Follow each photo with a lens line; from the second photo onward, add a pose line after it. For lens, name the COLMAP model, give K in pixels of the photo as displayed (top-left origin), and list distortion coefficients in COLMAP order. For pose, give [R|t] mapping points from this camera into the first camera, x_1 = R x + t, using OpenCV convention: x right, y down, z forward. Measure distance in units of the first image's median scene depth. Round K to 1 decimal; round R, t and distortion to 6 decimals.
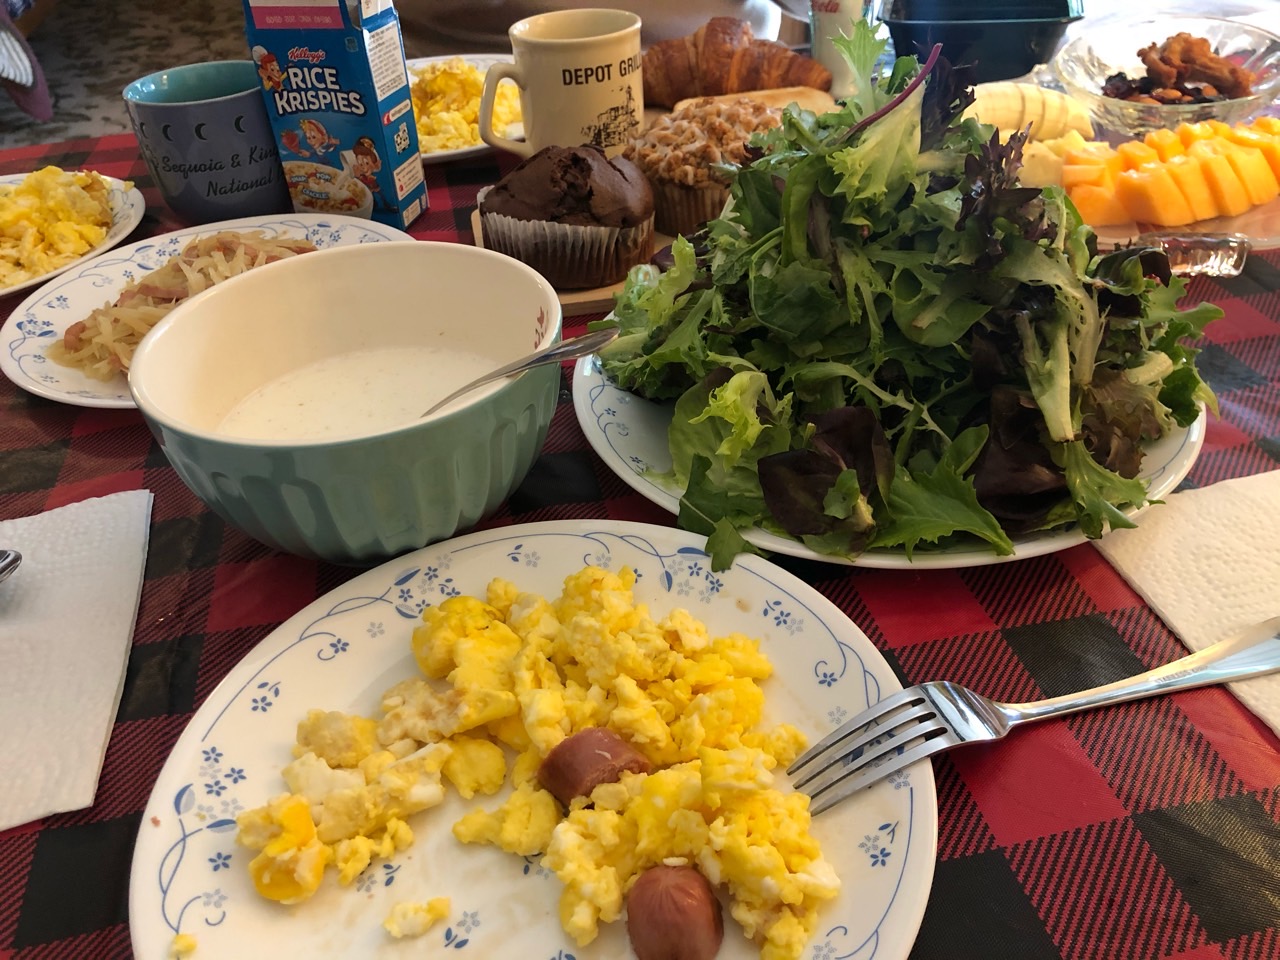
lens RADIAL K [[1022.5, 0, 647.8], [0, 1022.5, 487.9], [0, 0, 1]] dist [0.006393, -0.004810]
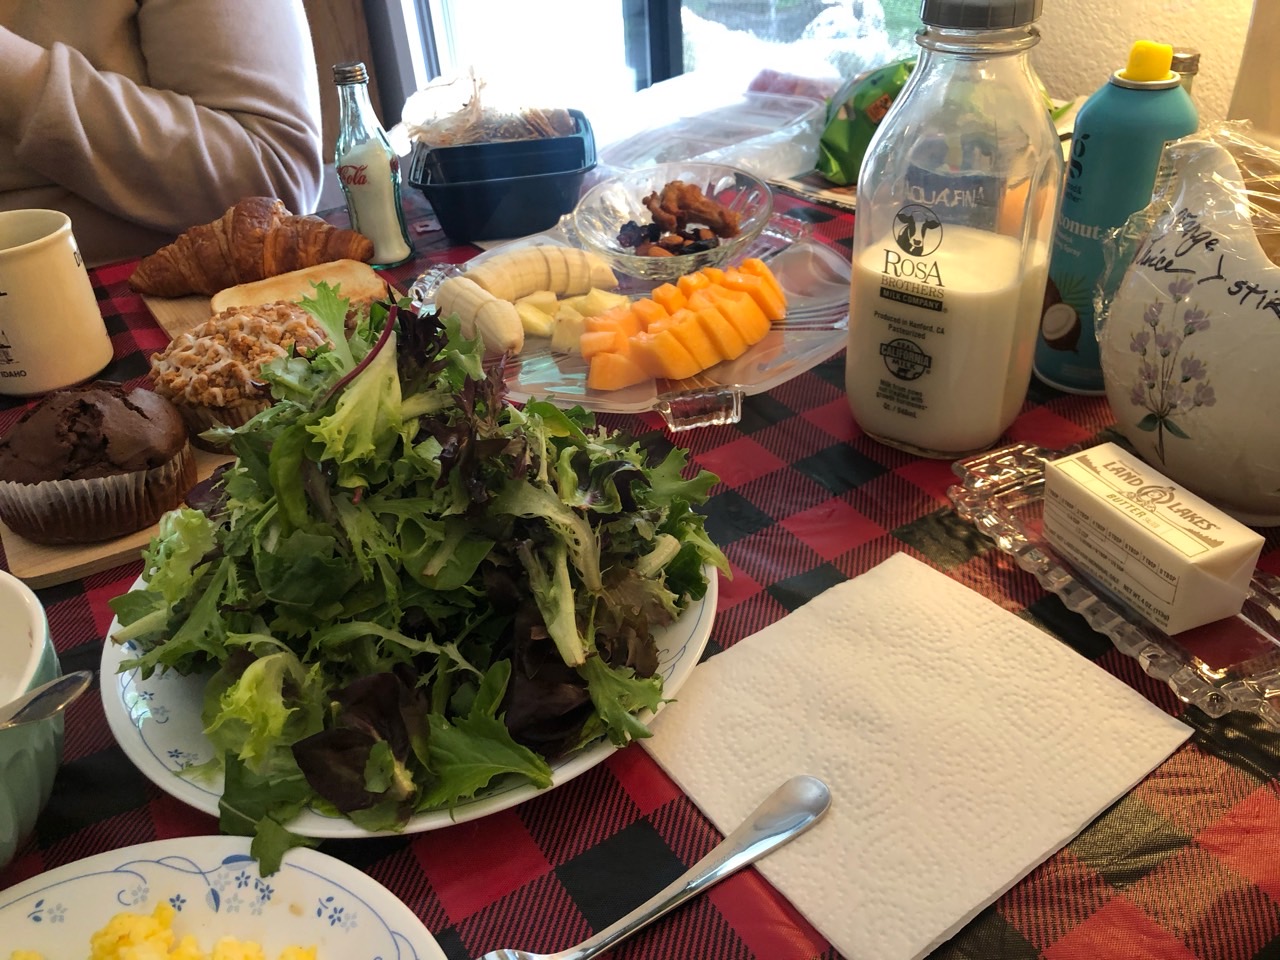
lens RADIAL K [[1022.5, 0, 623.9], [0, 1022.5, 488.1], [0, 0, 1]] dist [0.006393, -0.004810]
pose [[0.942308, -0.186002, 0.278316, 0.124039], [0.203112, 0.978576, -0.033690, -0.116694], [-0.266087, 0.088275, 0.959899, -0.029693]]
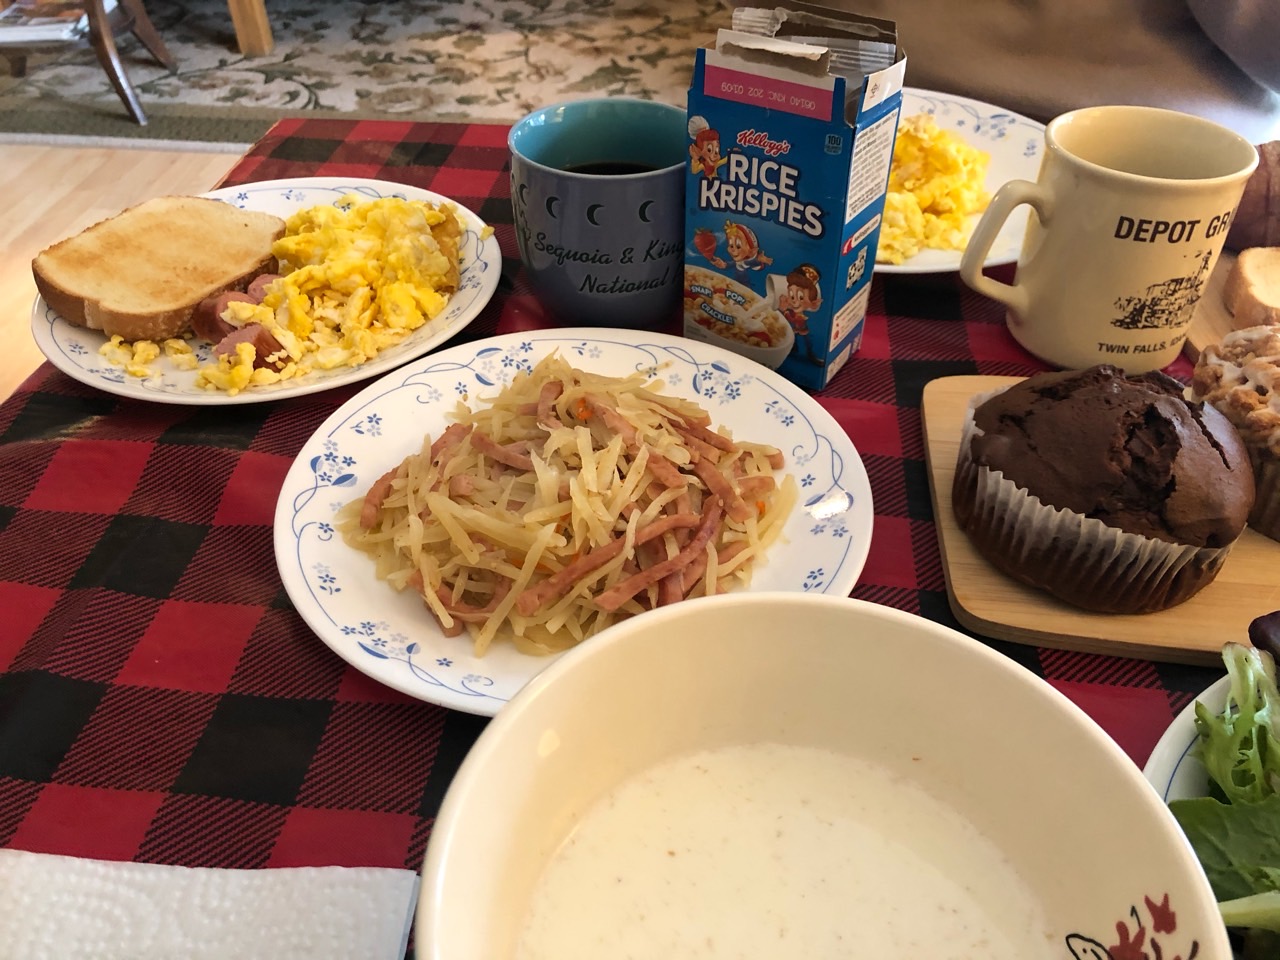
lens RADIAL K [[1022.5, 0, 661.3], [0, 1022.5, 478.7], [0, 0, 1]] dist [0.006393, -0.004810]
pose [[0.945021, 0.251371, -0.209160, -0.216832], [-0.238328, 0.967386, 0.085811, -0.271680], [0.223909, -0.031245, 0.974109, 0.332394]]
